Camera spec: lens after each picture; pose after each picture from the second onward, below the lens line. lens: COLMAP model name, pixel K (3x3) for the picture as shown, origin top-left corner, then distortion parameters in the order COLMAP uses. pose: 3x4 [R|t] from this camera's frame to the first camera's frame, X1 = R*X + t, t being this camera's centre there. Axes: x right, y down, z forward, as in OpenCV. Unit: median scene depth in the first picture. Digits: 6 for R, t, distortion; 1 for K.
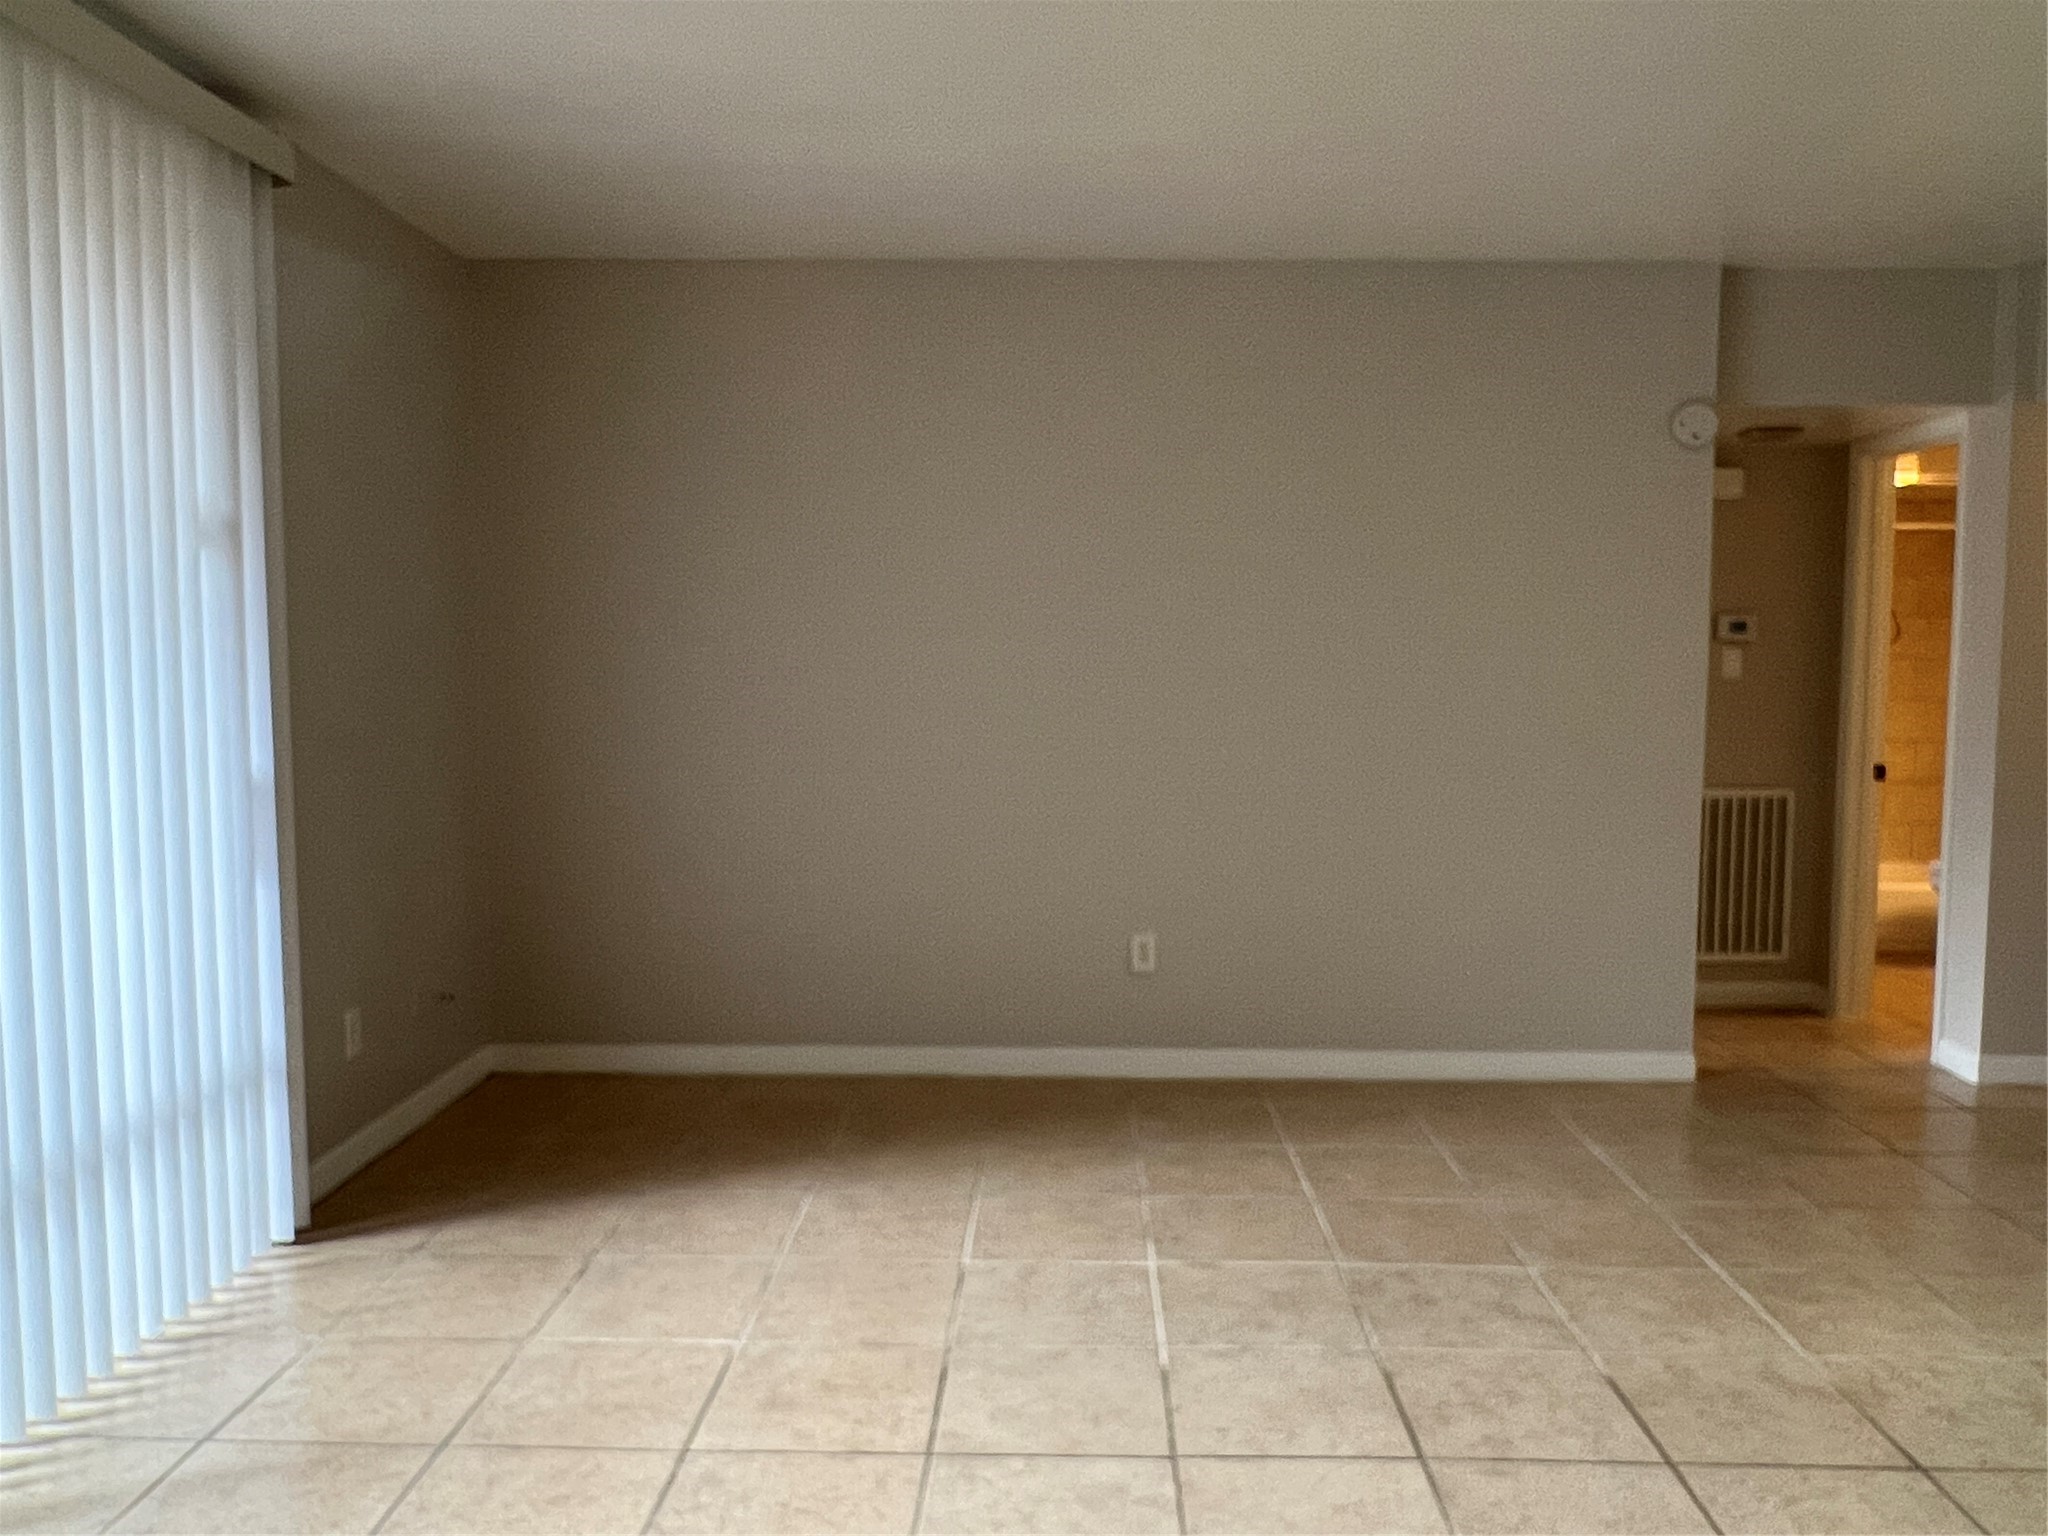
lens RADIAL K [[1528.1, 0, 1025.1], [0, 1528.1, 774.8], [0, 0, 1]] dist [0.051755, -0.063445]
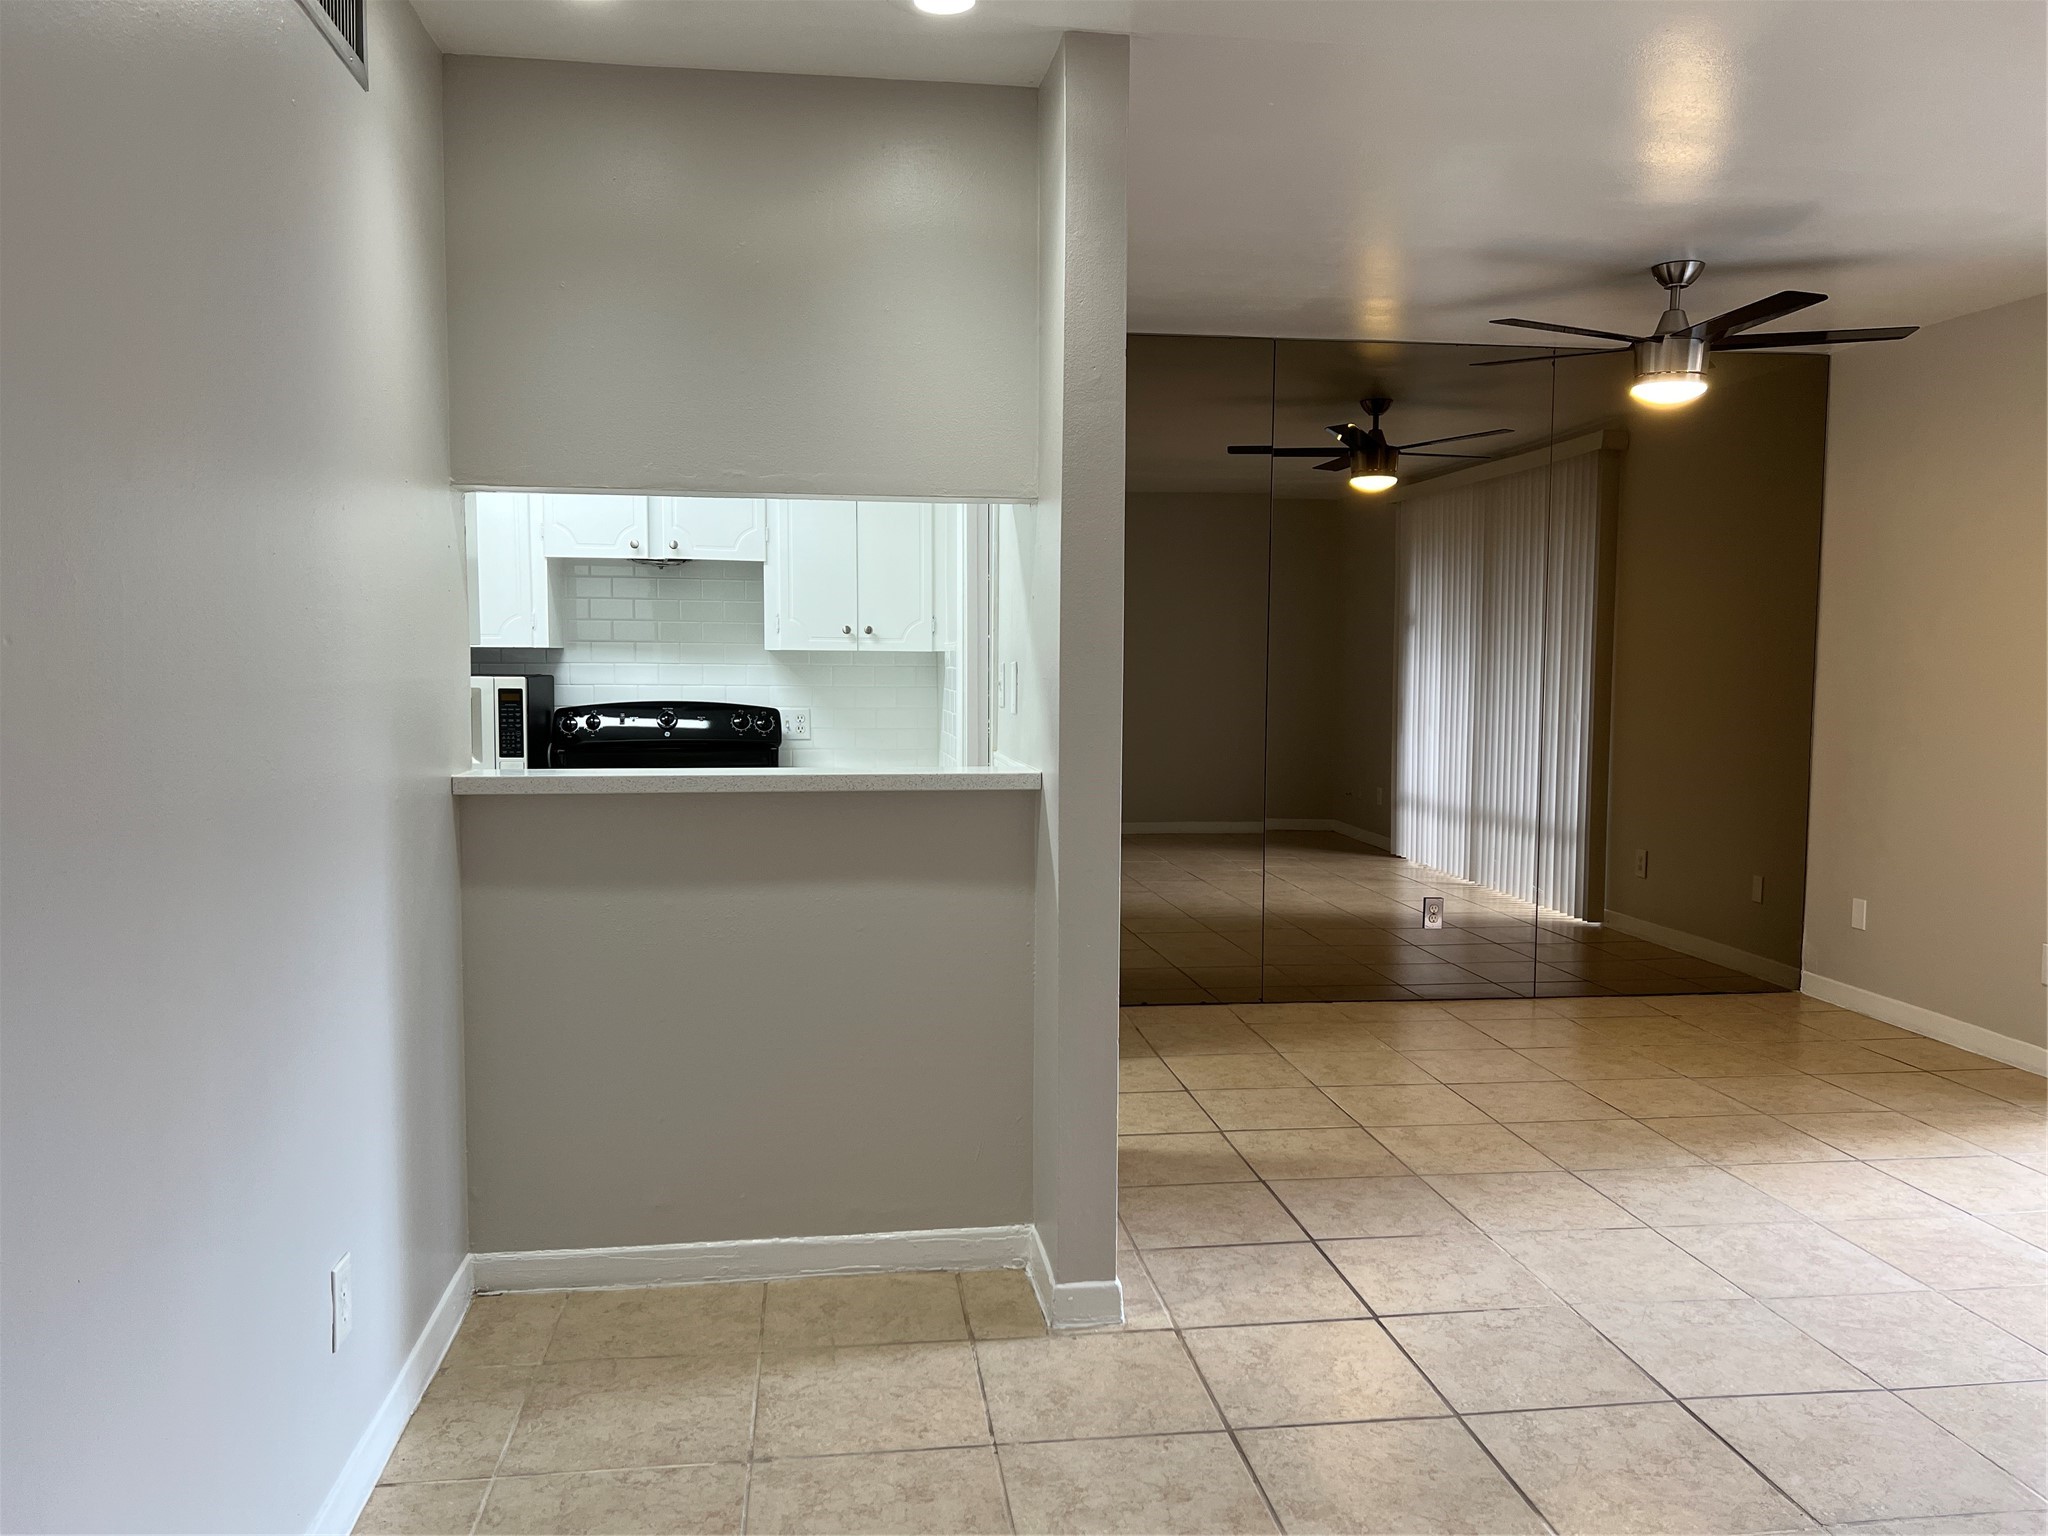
lens RADIAL K [[1528.1, 0, 1024.9], [0, 1528.1, 772.1], [0, 0, 1]] dist [0.051755, -0.063445]
pose [[-0.986745, 0.006852, -0.162132, 0.869417], [-0.015016, 0.990966, 0.133271, -0.124579], [0.161580, 0.133939, -0.977728, 1.905091]]
